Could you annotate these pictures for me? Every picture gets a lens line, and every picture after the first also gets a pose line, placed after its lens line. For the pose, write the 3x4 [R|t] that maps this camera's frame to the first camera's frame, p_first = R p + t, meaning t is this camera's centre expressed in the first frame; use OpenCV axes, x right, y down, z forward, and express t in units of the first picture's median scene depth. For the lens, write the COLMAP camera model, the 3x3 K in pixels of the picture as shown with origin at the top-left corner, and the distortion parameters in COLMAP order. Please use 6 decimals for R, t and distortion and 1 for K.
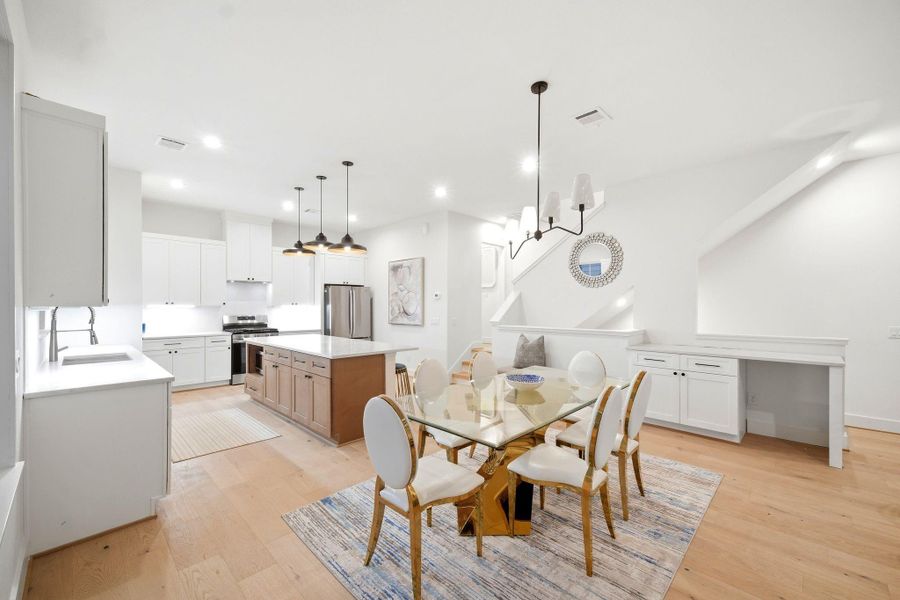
lens RADIAL K [[364.3, 0, 448.8], [0, 364.3, 304.7], [0, 0, 1]] dist [-0.002011, 0.000113]
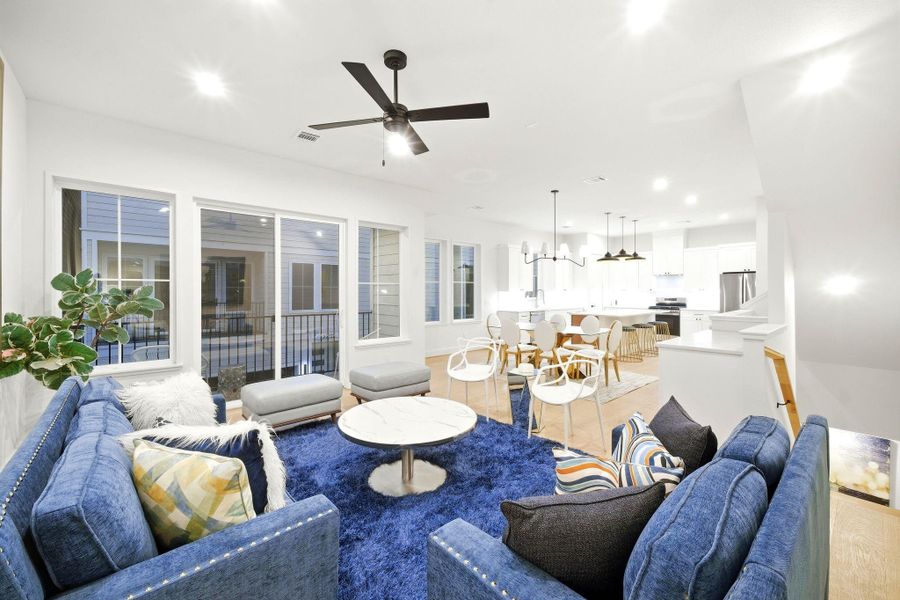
lens RADIAL K [[356.2, 0, 448.4], [0, 356.2, 287.4], [0, 0, 1]] dist [0.001373, 0.000129]
pose [[-0.079298, -0.011593, -0.996784, 1.002844], [0.003366, 0.999924, -0.011897, 0.002199], [0.996845, -0.004299, -0.079252, 0.216175]]
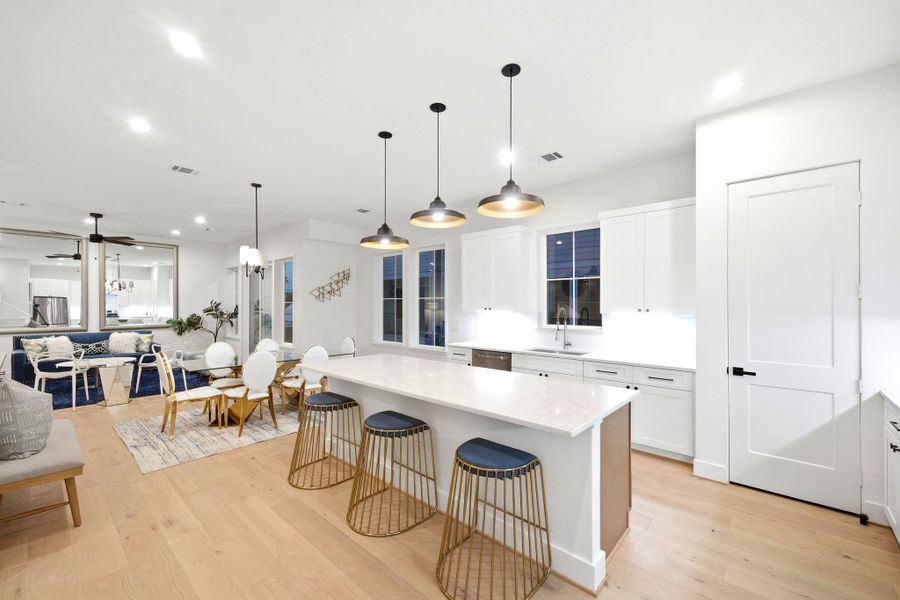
lens RADIAL K [[362.0, 0, 455.9], [0, 362.0, 303.9], [0, 0, 1]] dist [0.000529, -0.000281]
pose [[-0.998087, -0.001880, -0.061797, -0.249899], [-0.001803, 0.999998, -0.001306, -0.012998], [0.061799, -0.001192, -0.998088, 1.143453]]
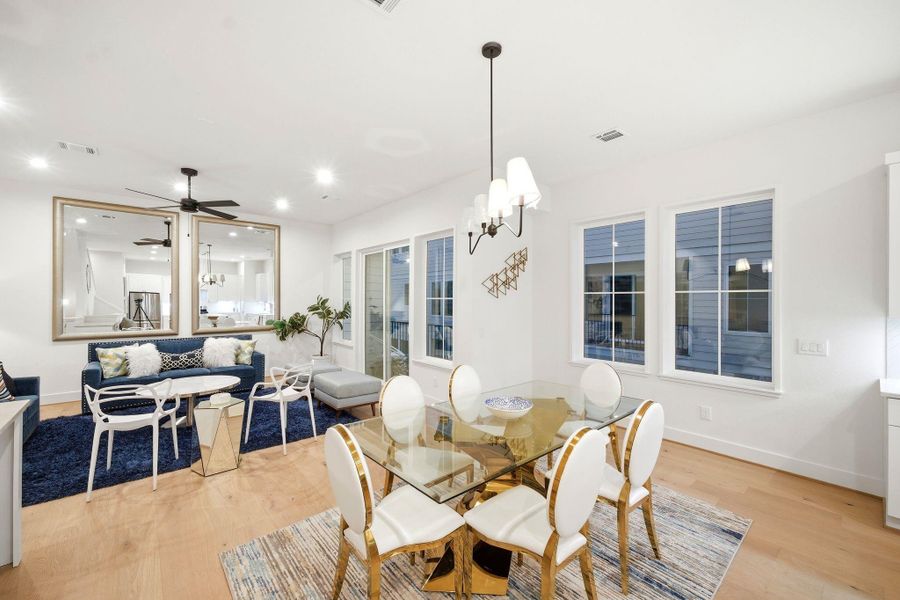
lens RADIAL K [[356.7, 0, 450.9], [0, 356.7, 300.0], [0, 0, 1]] dist [0.004839, 0.000457]
pose [[-0.996568, -0.003883, 0.082682, 0.110351], [-0.004004, 0.999991, -0.001297, -0.014035], [-0.082676, -0.001624, -0.996575, 0.739255]]
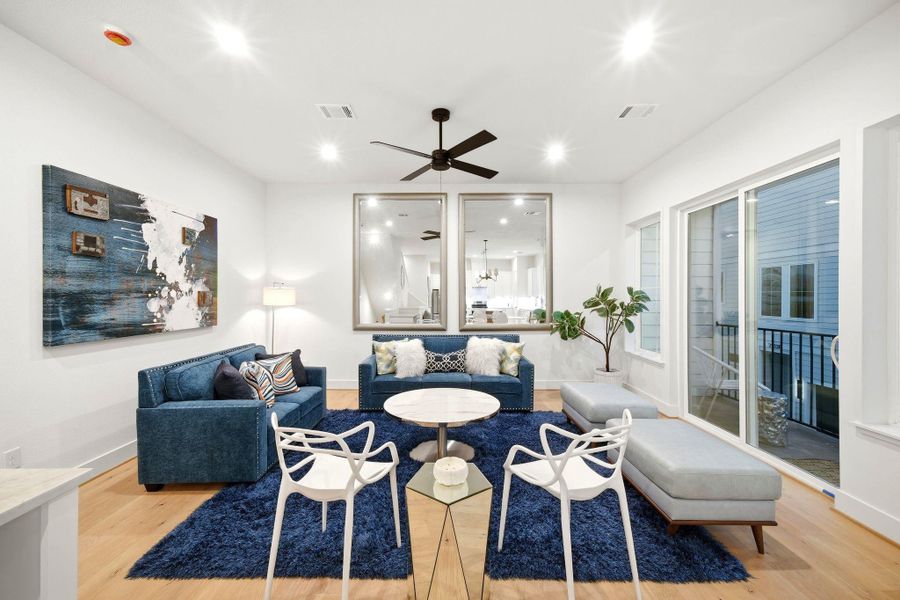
lens RADIAL K [[356.7, 0, 450.9], [0, 356.7, 300.0], [0, 0, 1]] dist [0.004839, 0.000457]
pose [[-0.697688, -0.005868, 0.716378, 0.283267], [-0.001540, 0.999976, 0.006692, 0.001082], [-0.716400, 0.003565, -0.697681, 0.457387]]
